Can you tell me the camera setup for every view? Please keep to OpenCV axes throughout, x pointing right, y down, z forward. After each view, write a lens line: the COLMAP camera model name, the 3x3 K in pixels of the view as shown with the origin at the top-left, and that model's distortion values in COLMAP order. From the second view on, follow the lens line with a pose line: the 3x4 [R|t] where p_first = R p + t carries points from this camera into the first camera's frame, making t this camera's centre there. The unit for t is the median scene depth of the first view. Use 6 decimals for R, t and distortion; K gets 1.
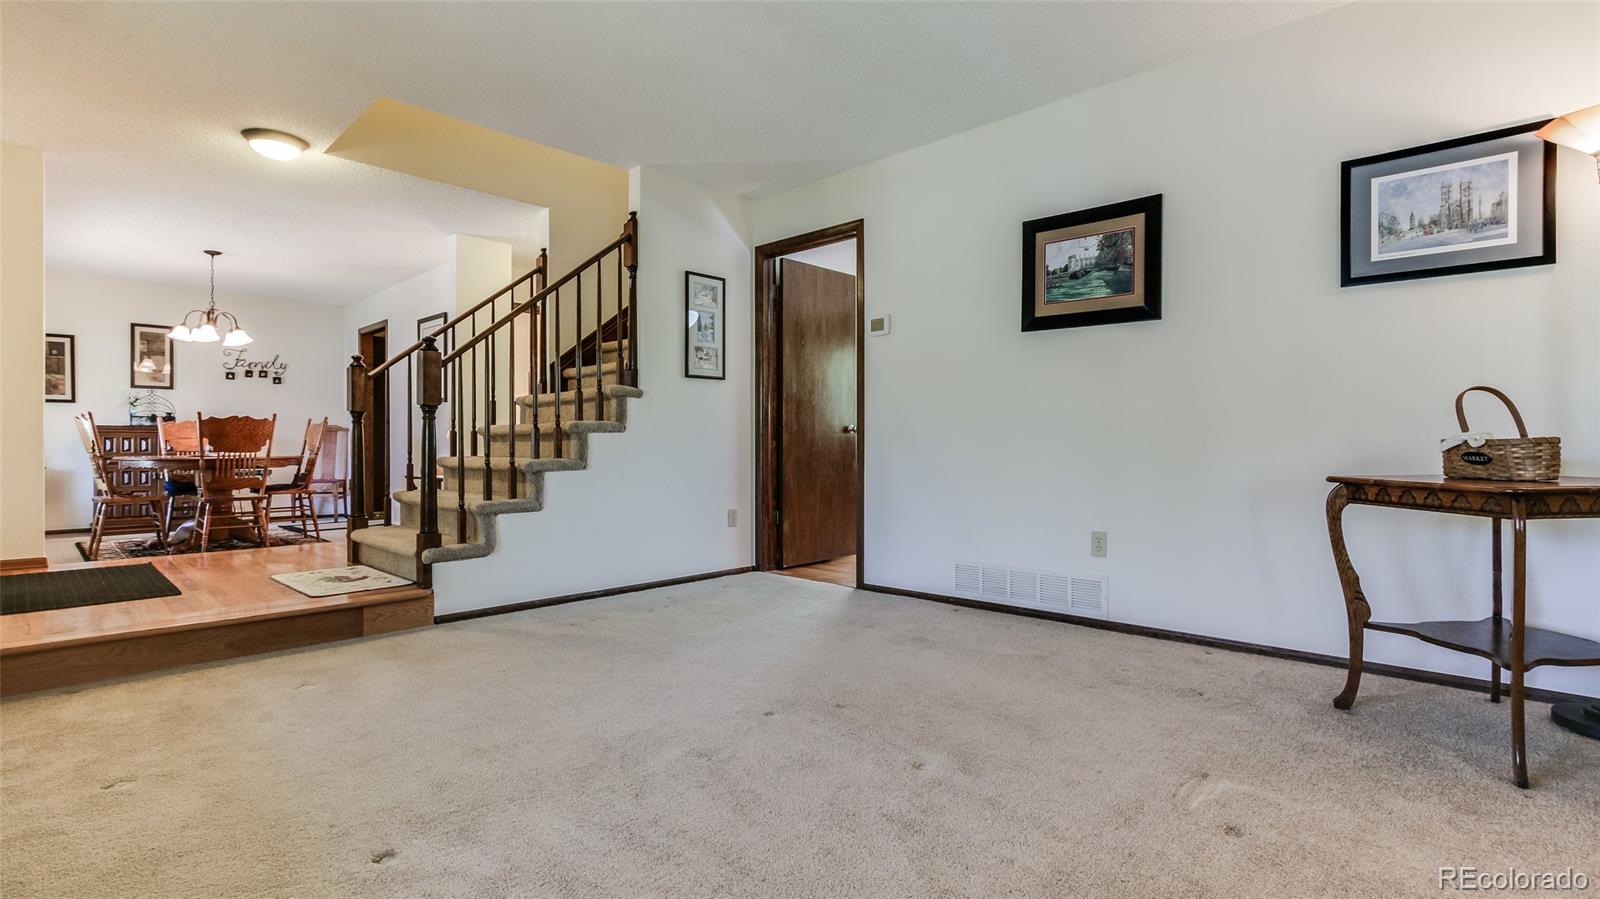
lens RADIAL K [[745.5, 0, 798.7], [0, 745.5, 440.5], [0, 0, 1]] dist [-0.000058, -0.000296]
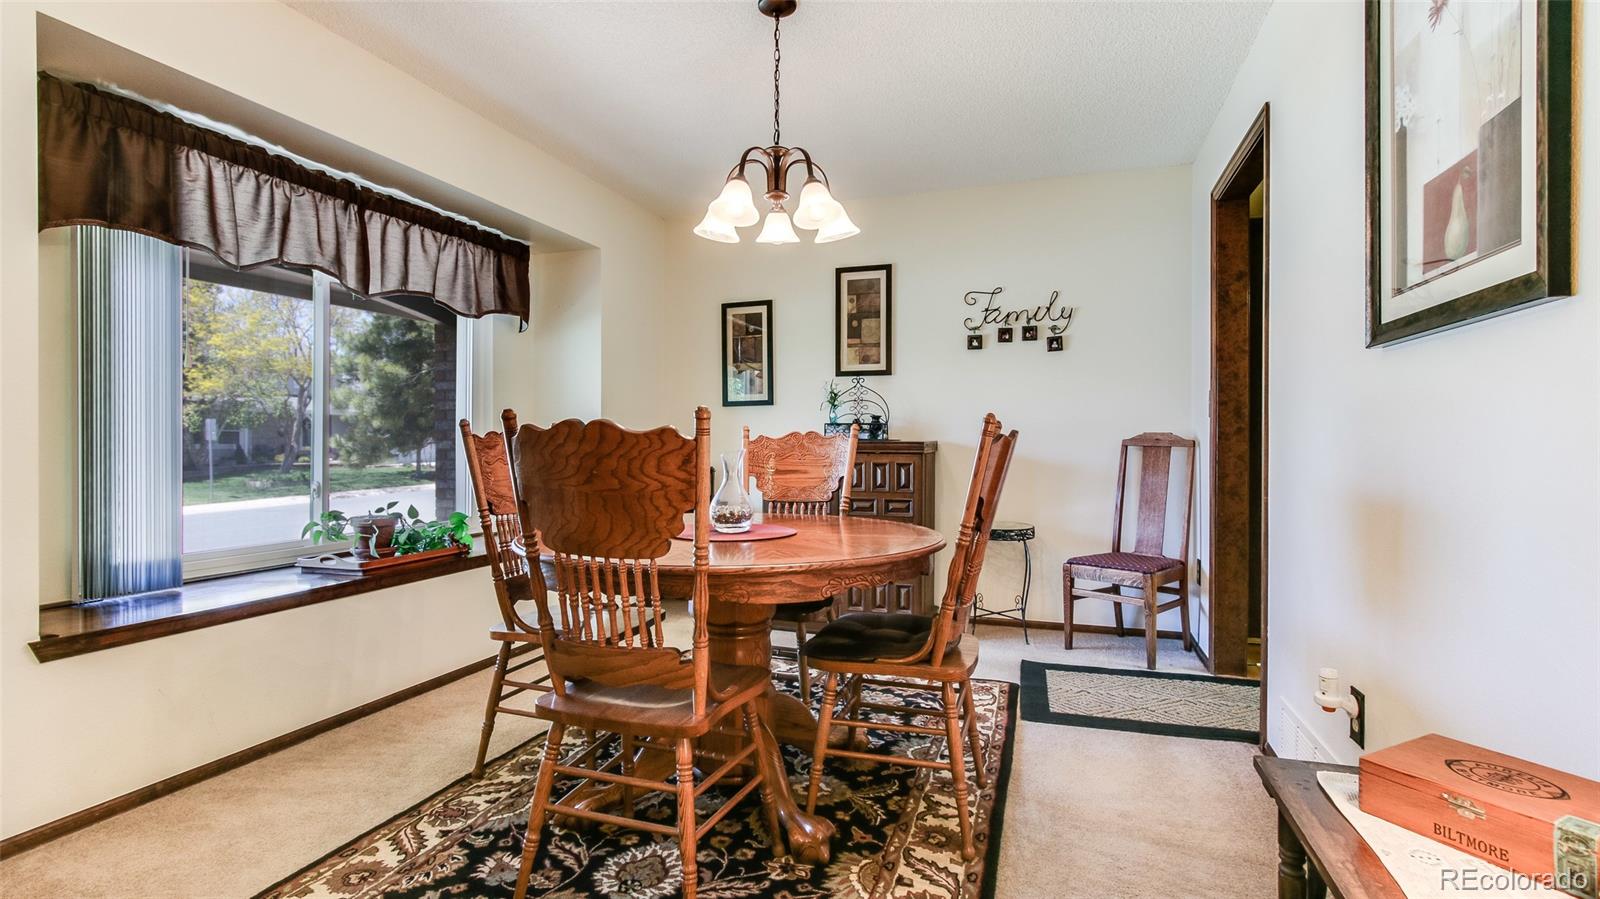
lens RADIAL K [[745.5, 0, 799.6], [0, 745.5, 442.3], [0, 0, 1]] dist [-0.000058, -0.000296]
pose [[0.406185, 0.002691, -0.913787, -0.329810], [0.002450, 0.999989, 0.004034, -0.018625], [0.913788, -0.003878, 0.406174, 0.667805]]
